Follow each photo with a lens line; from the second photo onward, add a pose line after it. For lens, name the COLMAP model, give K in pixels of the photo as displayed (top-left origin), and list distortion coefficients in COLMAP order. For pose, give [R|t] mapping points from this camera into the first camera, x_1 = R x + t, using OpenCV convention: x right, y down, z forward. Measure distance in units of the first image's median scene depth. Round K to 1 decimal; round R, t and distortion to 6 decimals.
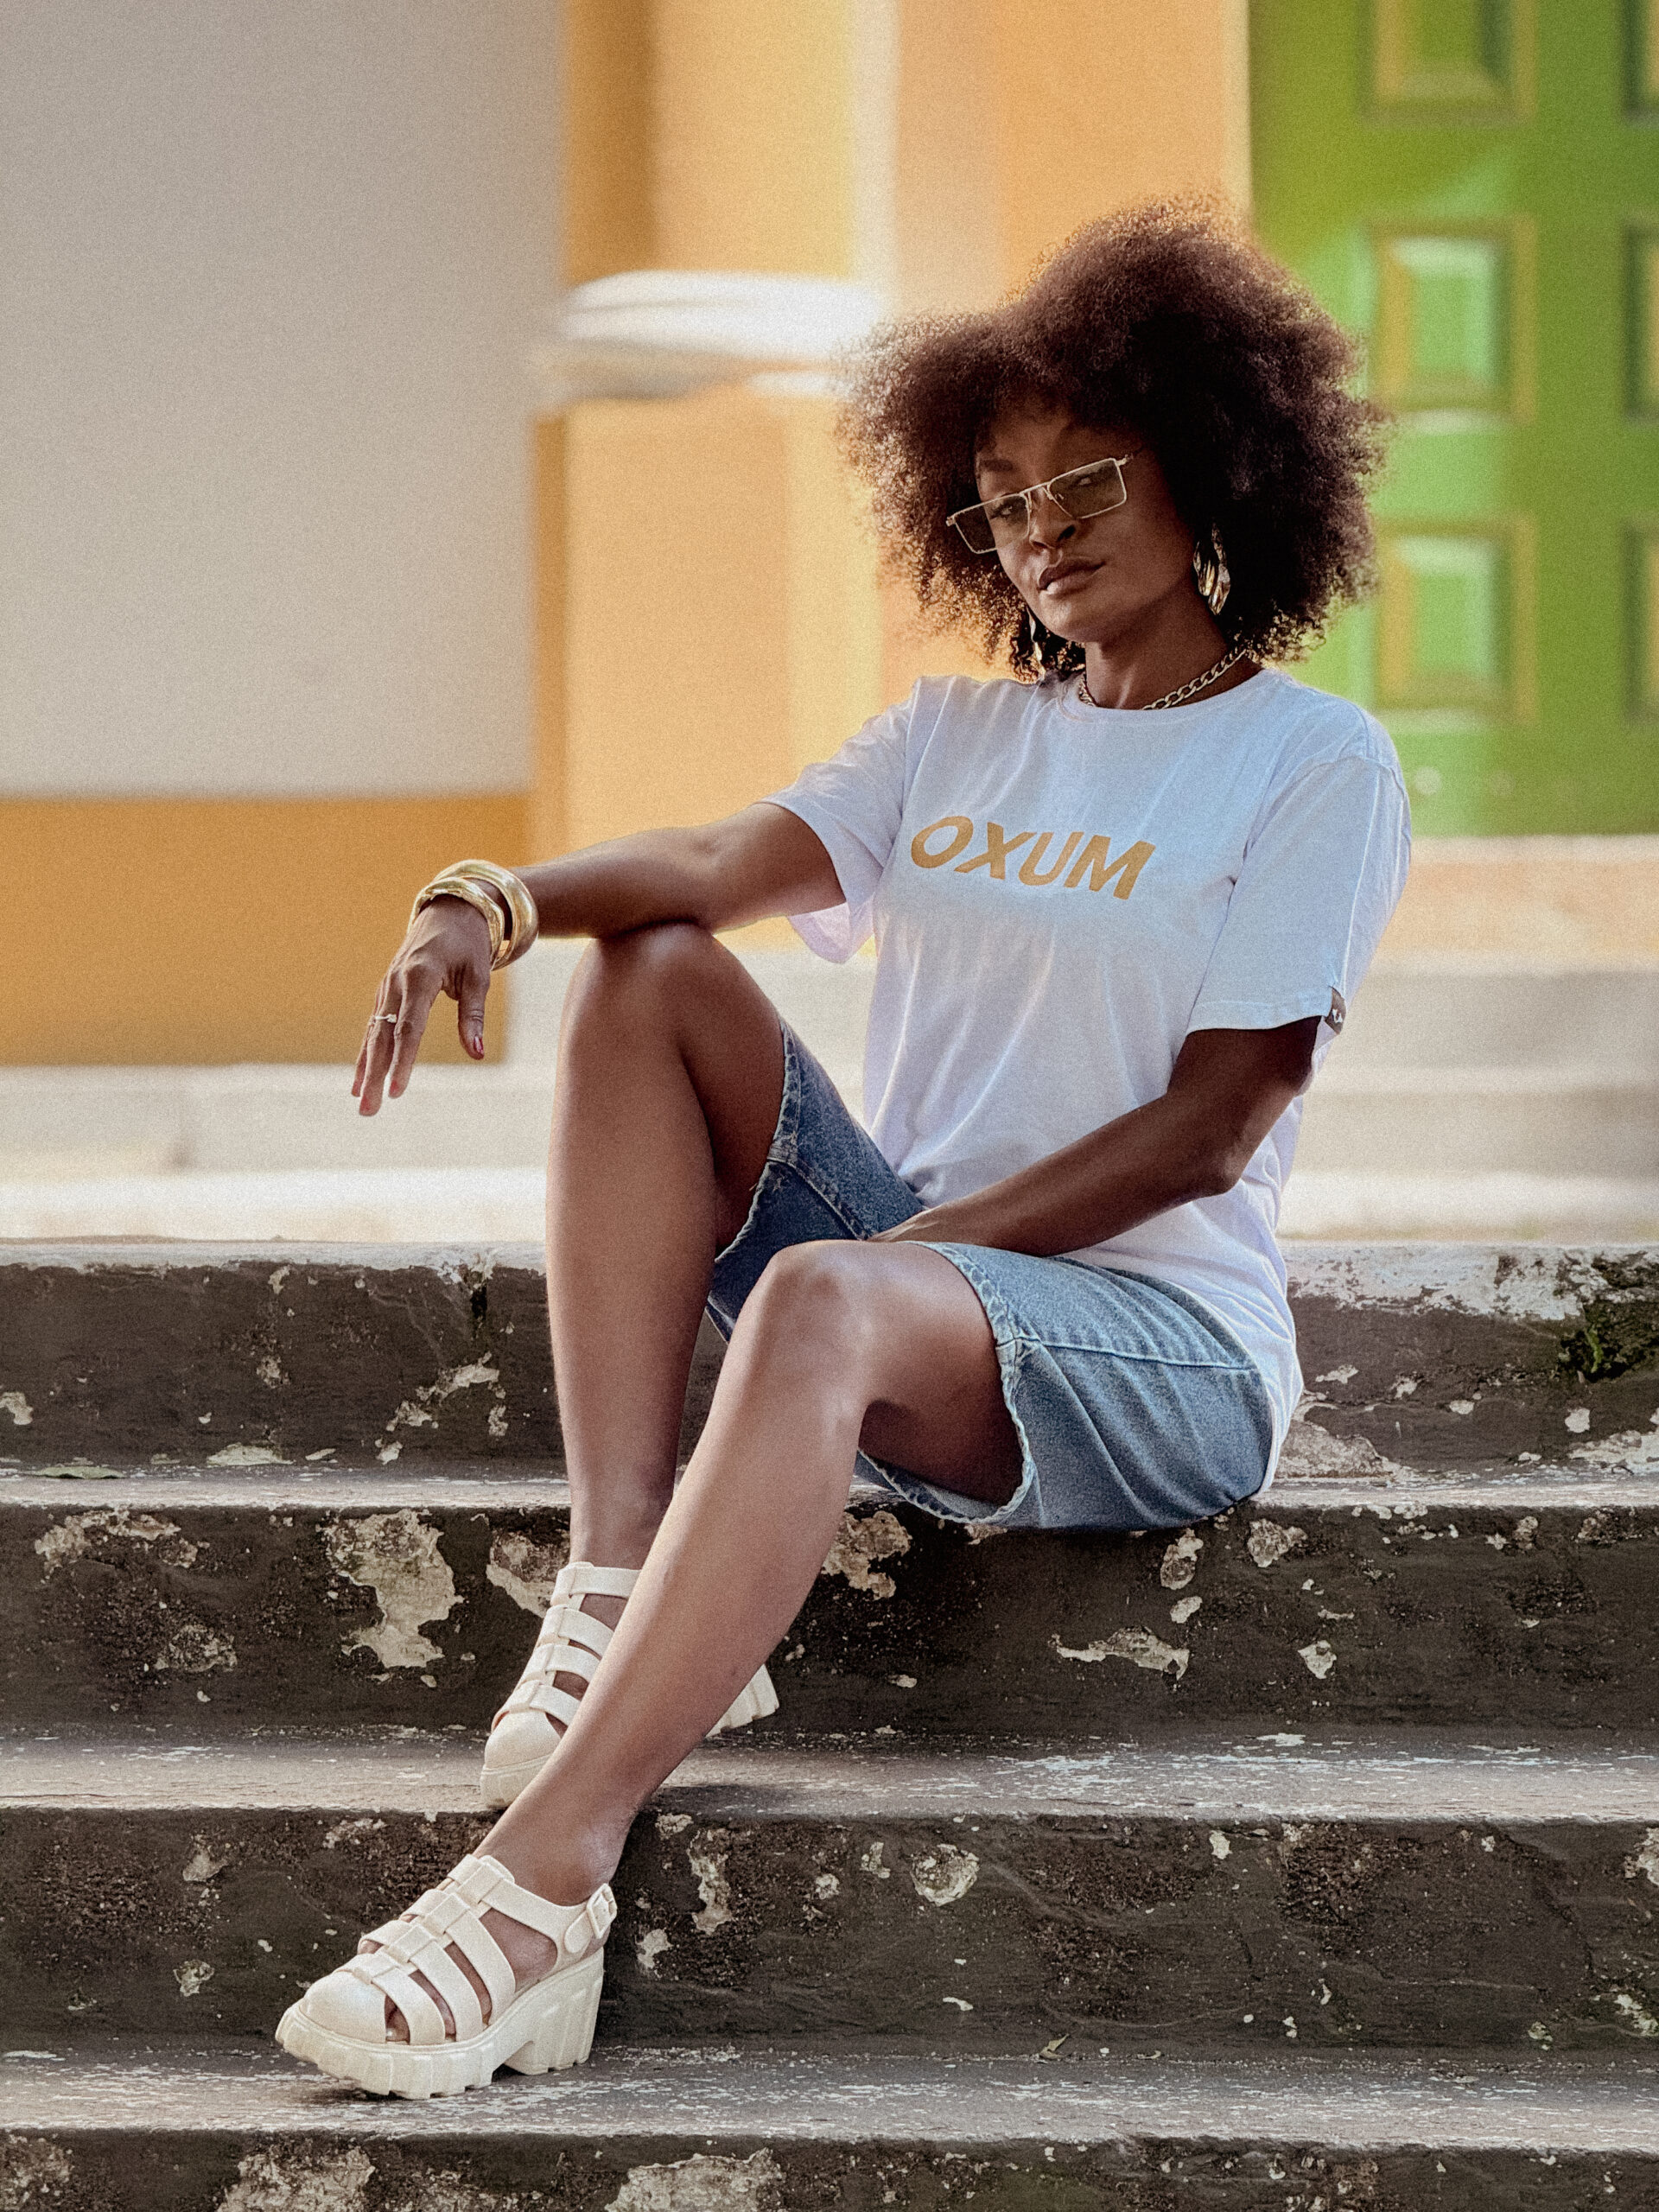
lens RADIAL K [[7939.0, 0, 828.1], [0, 7939.0, 1110.3], [0, 0, 1]] dist [0.080490, 0.000000]
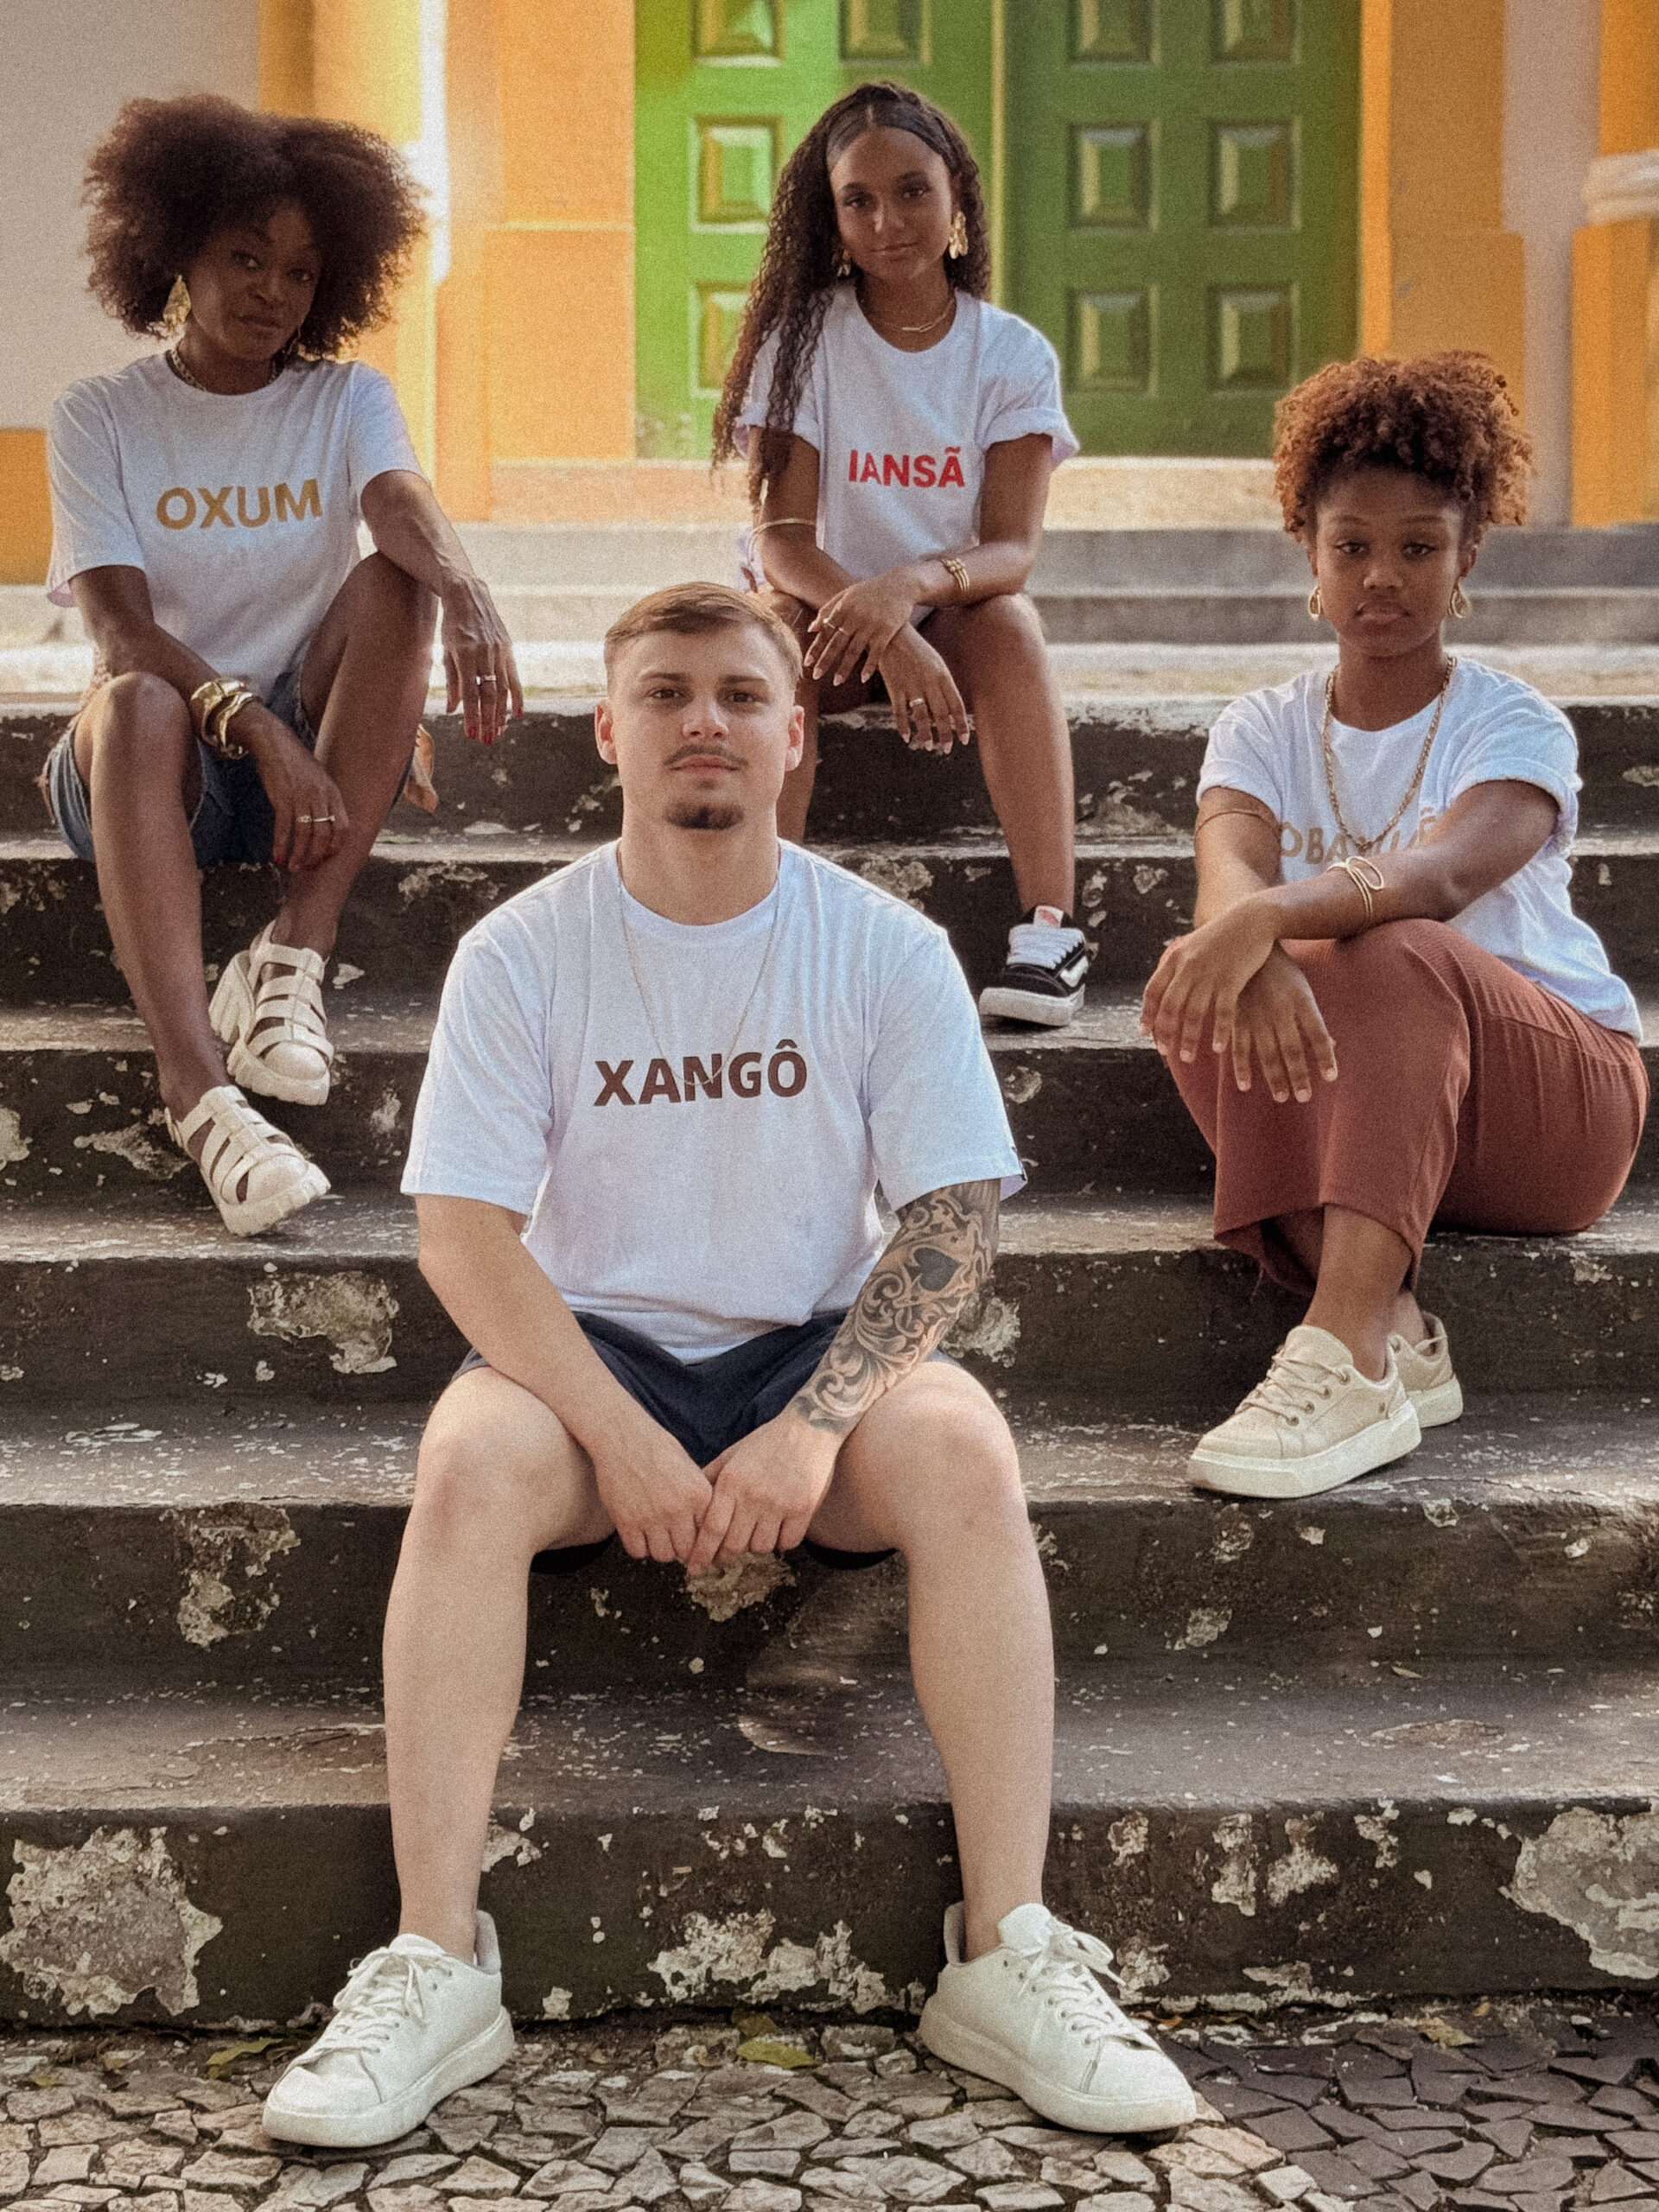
lens RADIAL K [[4107.1, 0, 755.8], [0, 4107.1, 882.1], [0, 0, 1]] dist [0.019311, 0.000000]
pose [[0.988897, -0.009895, 0.148276, -0.155441], [-0.000324, 0.997635, 0.068739, -0.004521], [-0.148605, -0.068024, 0.986554, 0.155091]]
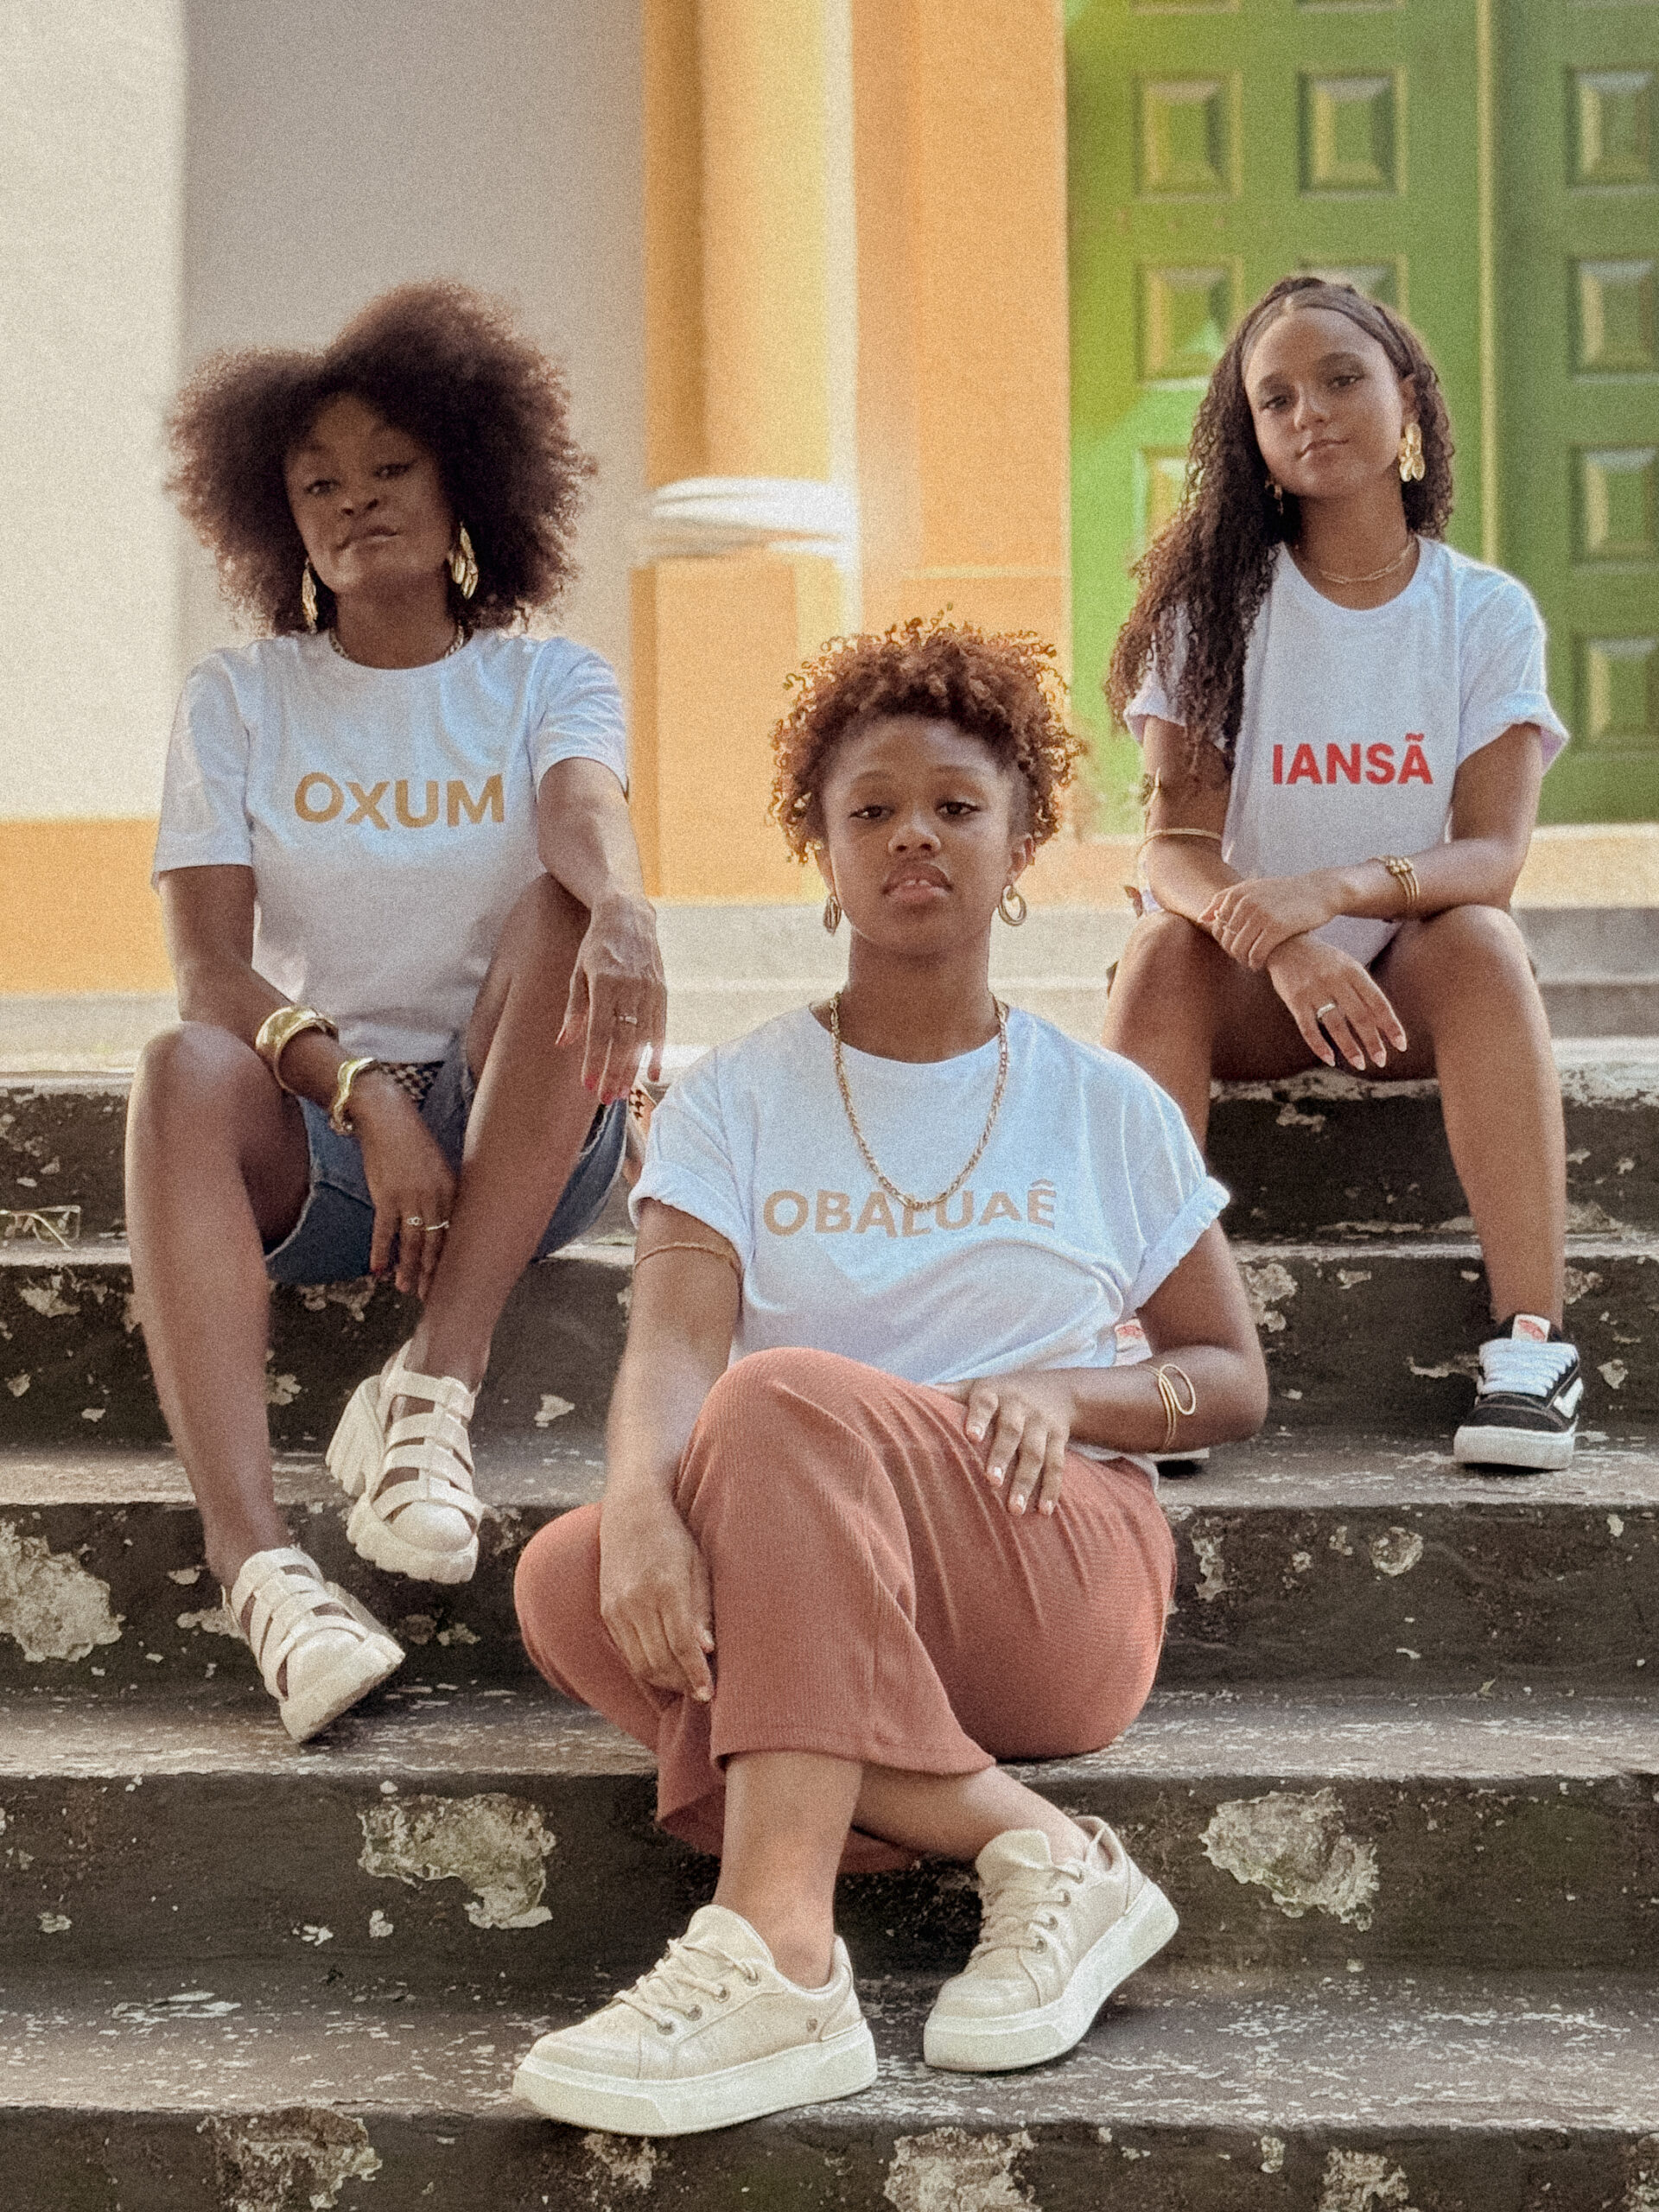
lens RADIAL K [[4468.7, 0, 796.0], [0, 4468.7, 998.9], [0, 0, 1]] dist [0.028287, 0.000000]
pose [[0.999156, -0.009034, 0.040069, -0.101312], [0.009298, 0.999936, -0.006401, 0.011102], [-0.040008, 0.006768, 0.999176, 0.271928]]
